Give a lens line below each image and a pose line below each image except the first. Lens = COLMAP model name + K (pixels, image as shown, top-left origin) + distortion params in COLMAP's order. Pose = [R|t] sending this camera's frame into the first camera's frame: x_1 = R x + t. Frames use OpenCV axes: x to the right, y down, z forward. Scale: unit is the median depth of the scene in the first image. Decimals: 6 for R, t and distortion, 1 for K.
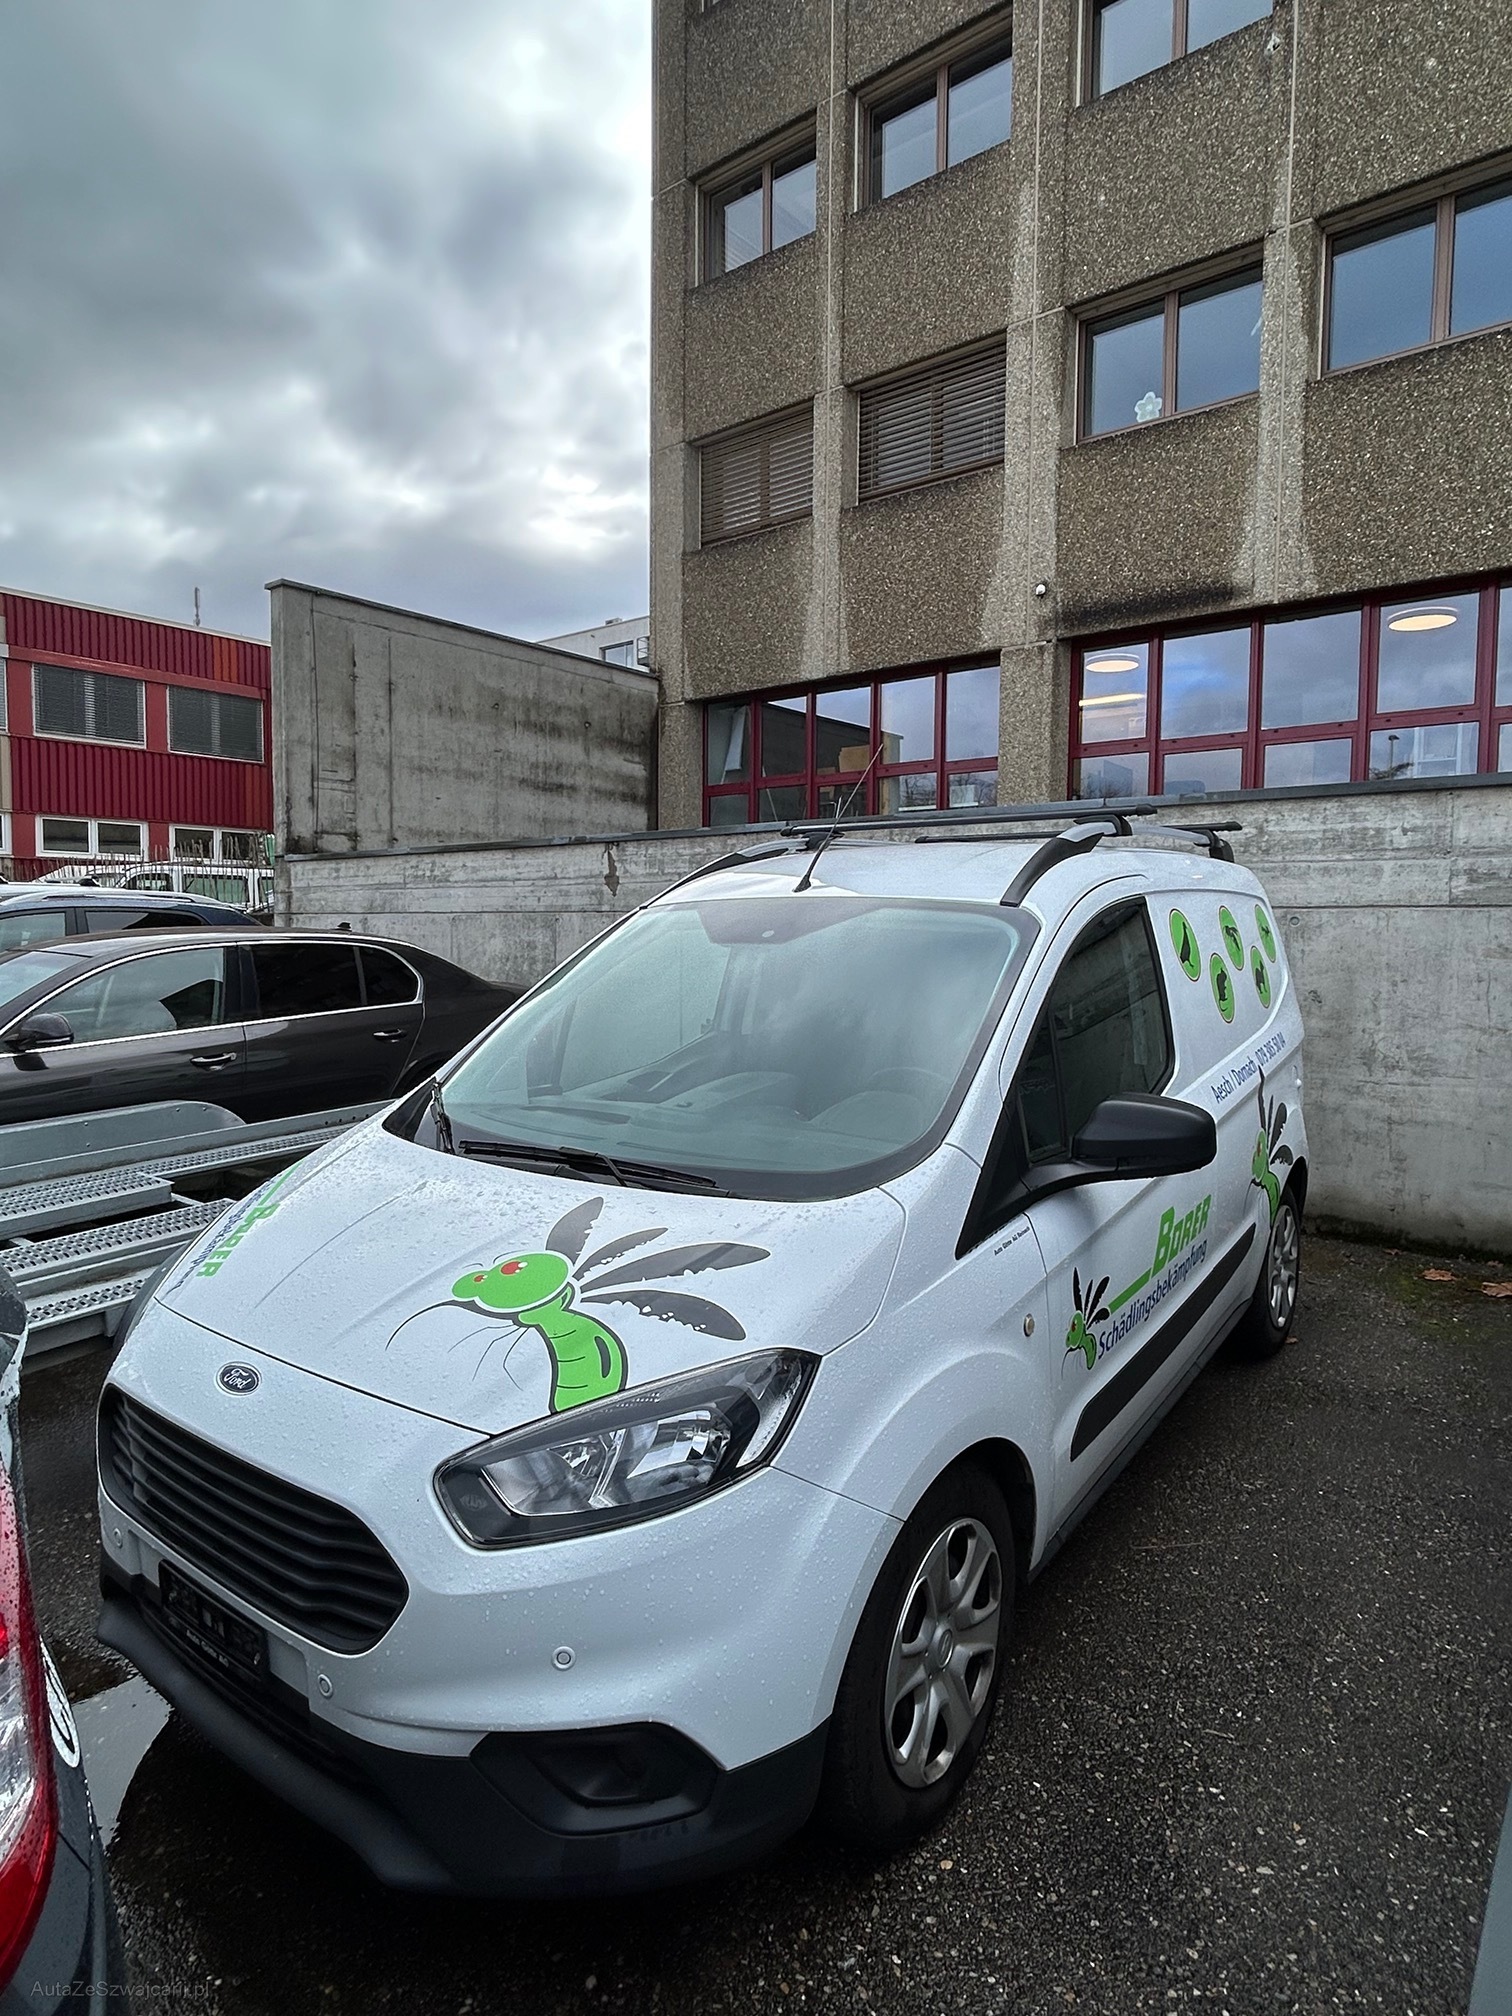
lens RADIAL K [[1121.1, 0, 756.0], [0, 1121.1, 1008.0], [0, 0, 1]] dist [-0.000330, 0.000065]
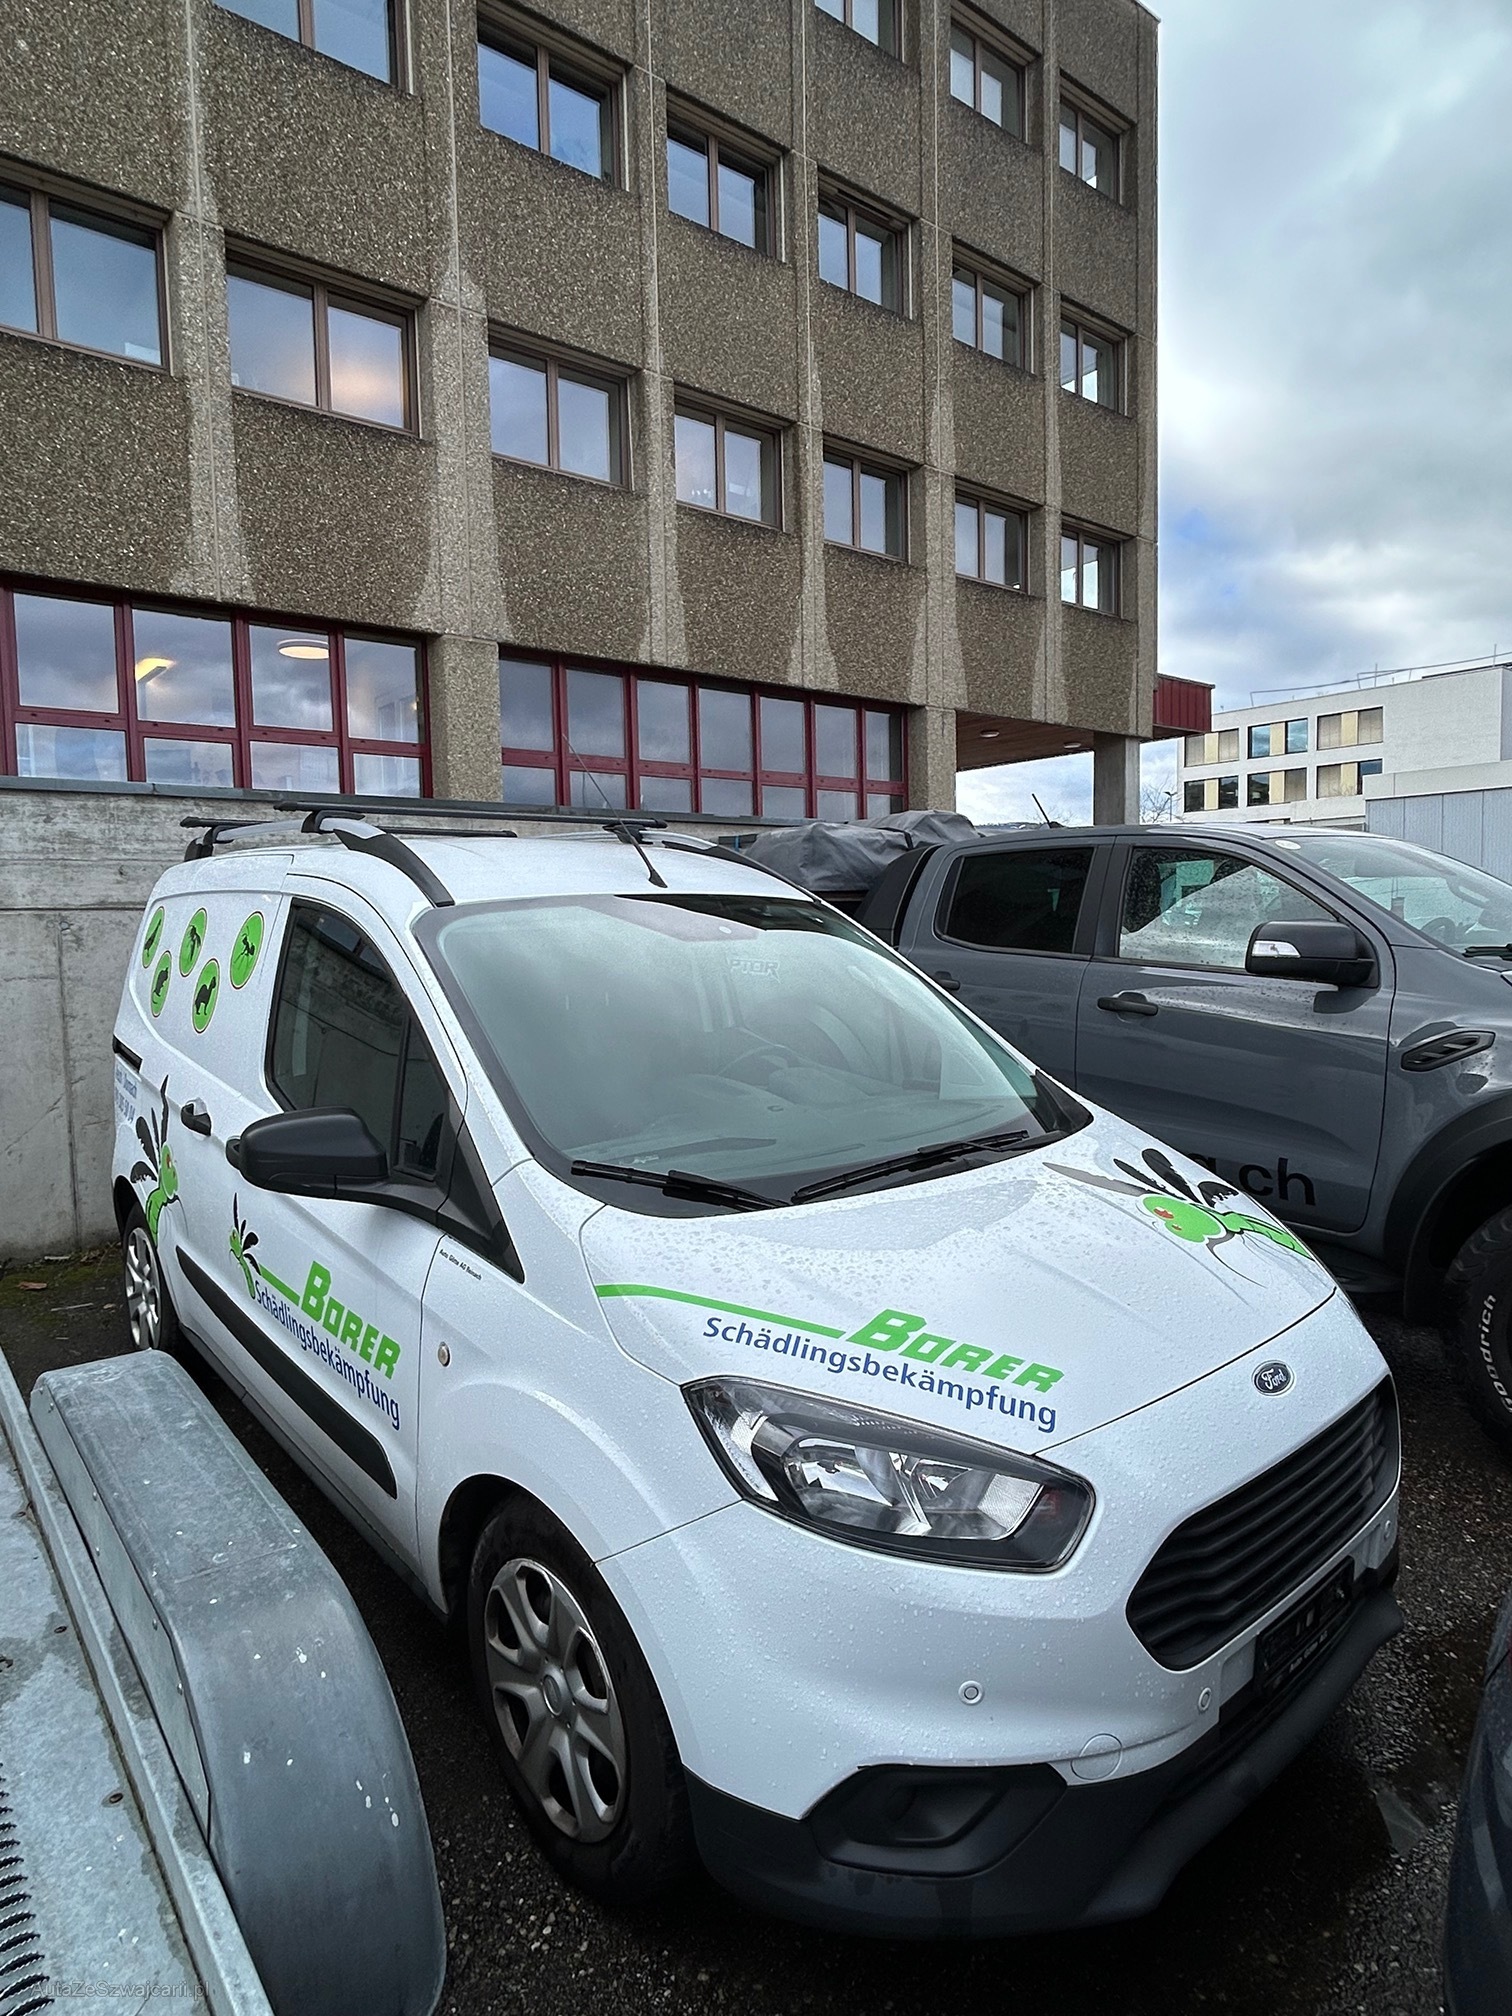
lens RADIAL K [[1124.3, 0, 755.7], [0, 1124.3, 1010.5], [0, 0, 1]] dist [-0.012291, 0.002830]
pose [[0.213310, -0.085587, 0.973229, -0.256327], [0.087692, 0.993812, 0.068177, -0.016240], [-0.973041, 0.070802, 0.219495, 0.208036]]
